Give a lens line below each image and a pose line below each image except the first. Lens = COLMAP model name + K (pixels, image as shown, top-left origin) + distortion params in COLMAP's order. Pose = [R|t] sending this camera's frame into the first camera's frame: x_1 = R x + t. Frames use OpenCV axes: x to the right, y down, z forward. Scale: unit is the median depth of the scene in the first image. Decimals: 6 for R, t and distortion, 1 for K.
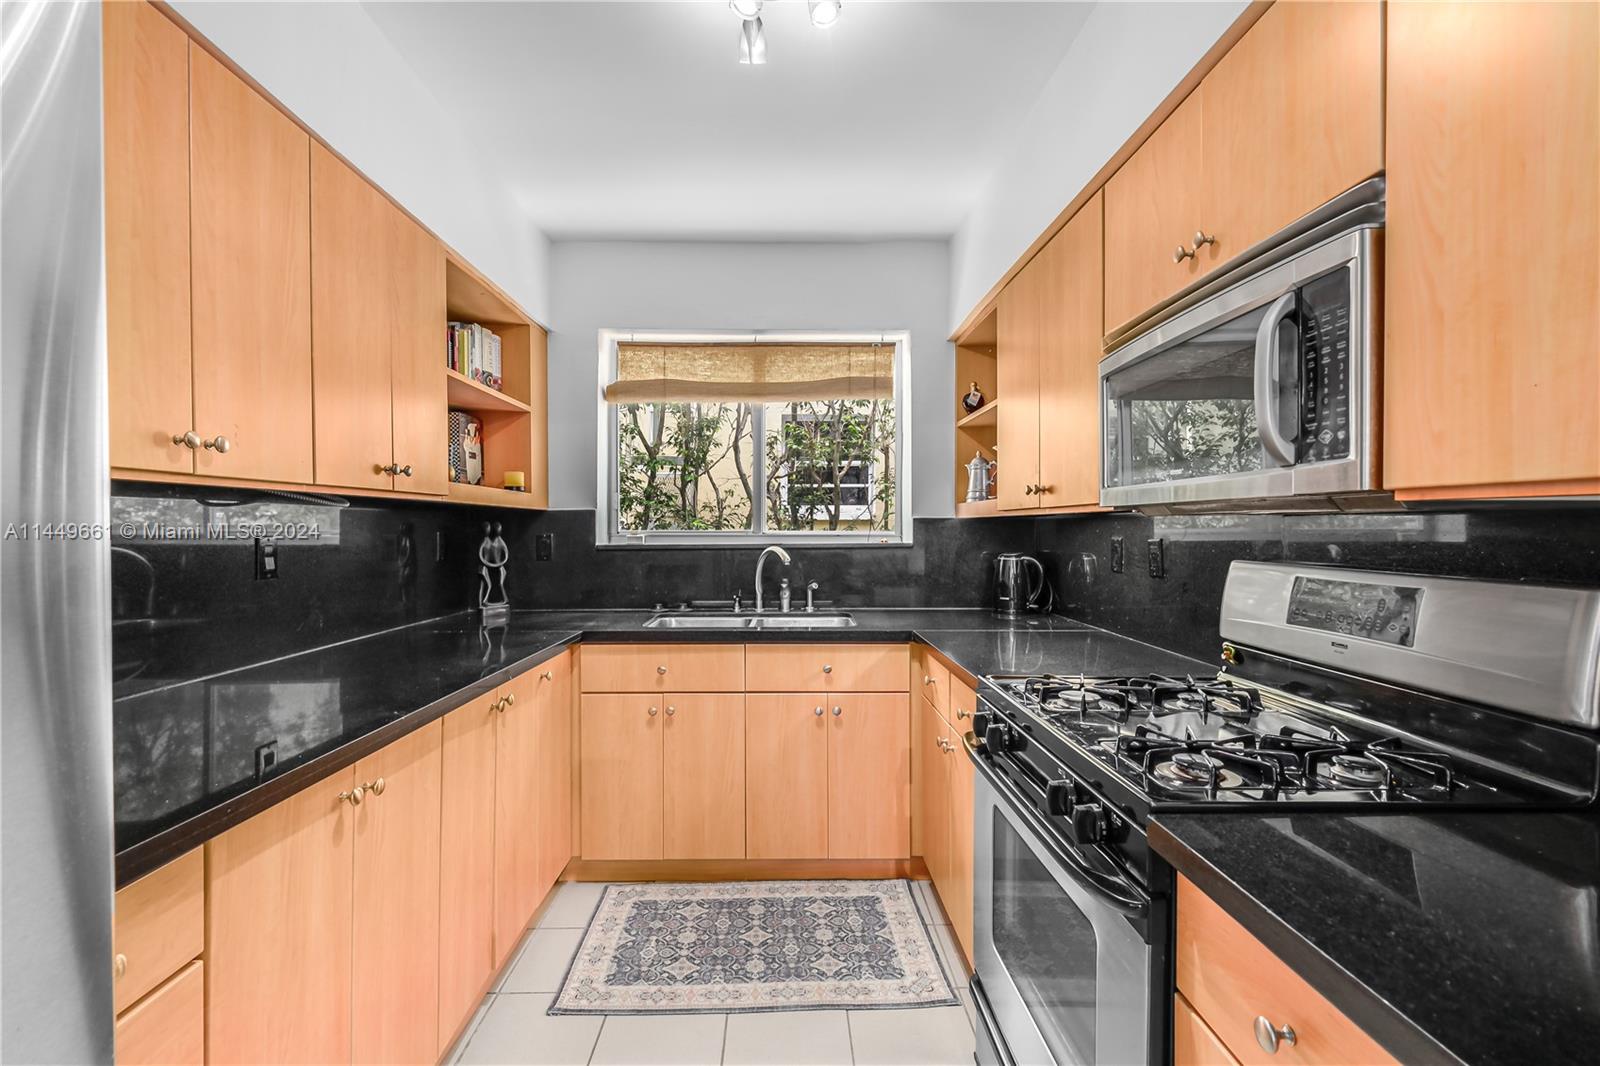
lens RADIAL K [[701.0, 0, 824.0], [0, 701.0, 527.9], [0, 0, 1]] dist [0.011117, -0.001021]
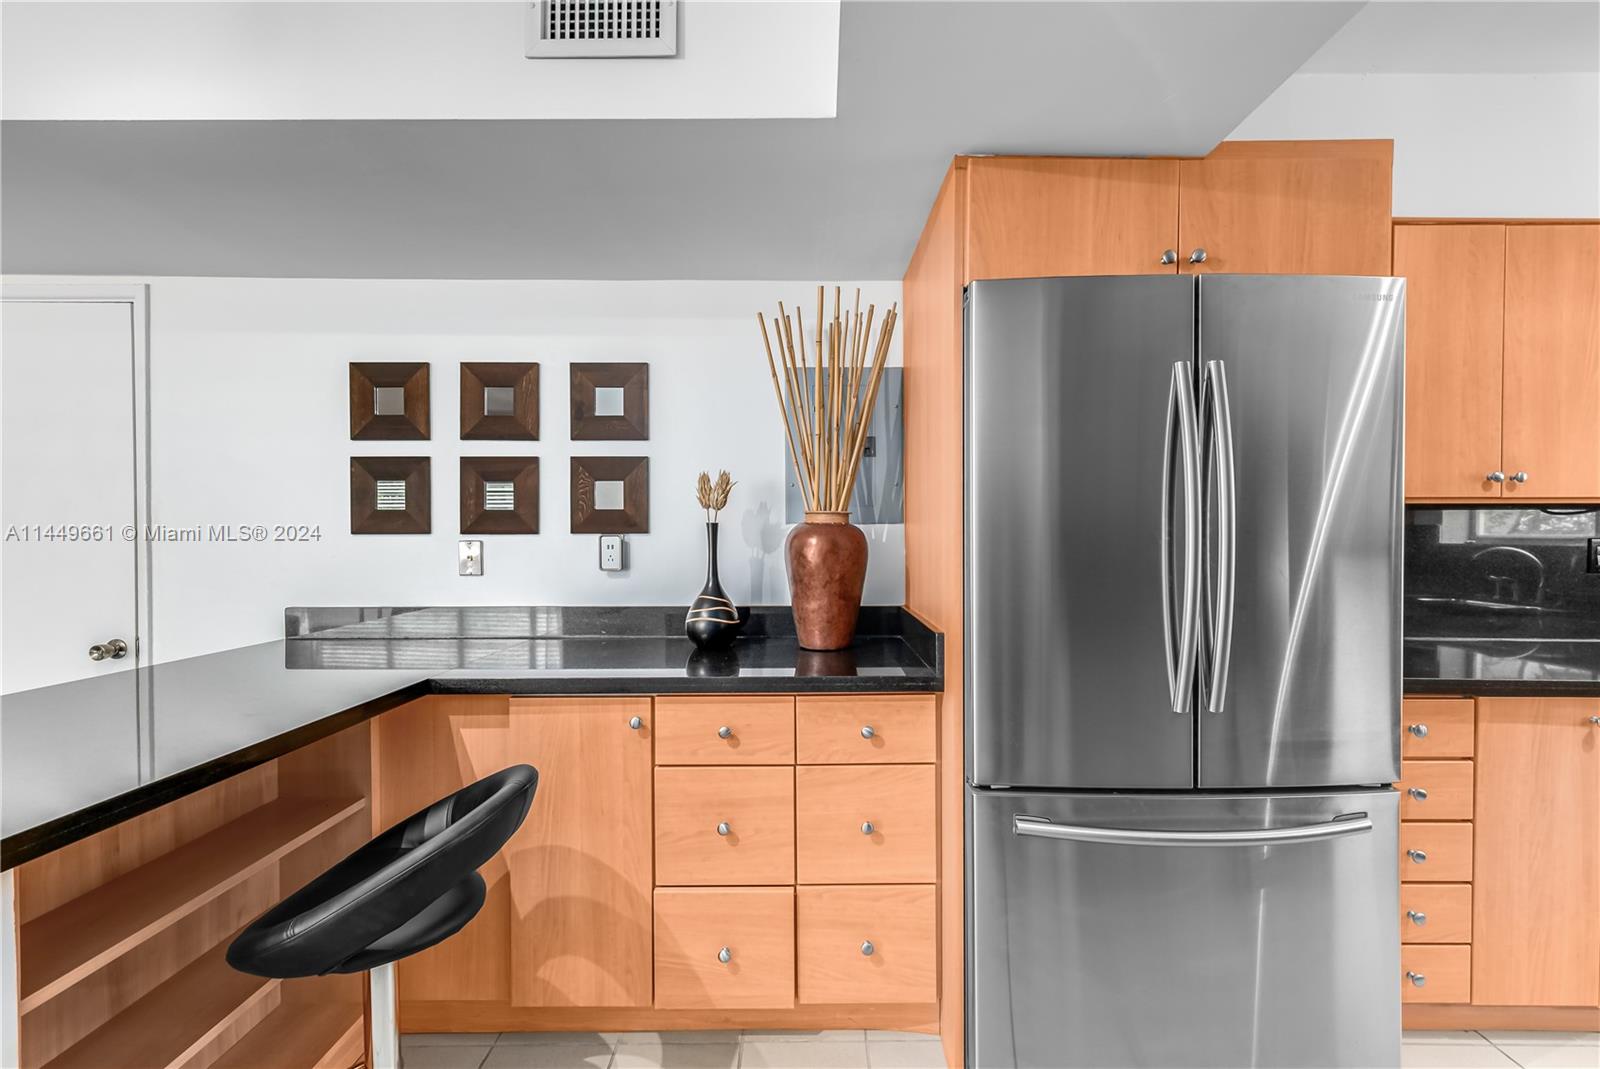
lens RADIAL K [[701.0, 0, 793.6], [0, 701.0, 544.6], [0, 0, 1]] dist [0.011117, -0.001021]
pose [[-0.061710, 0.017869, -0.997934, 0.336646], [-0.003259, 0.999831, 0.018105, 0.002861], [0.998089, 0.004370, -0.061641, -0.209178]]
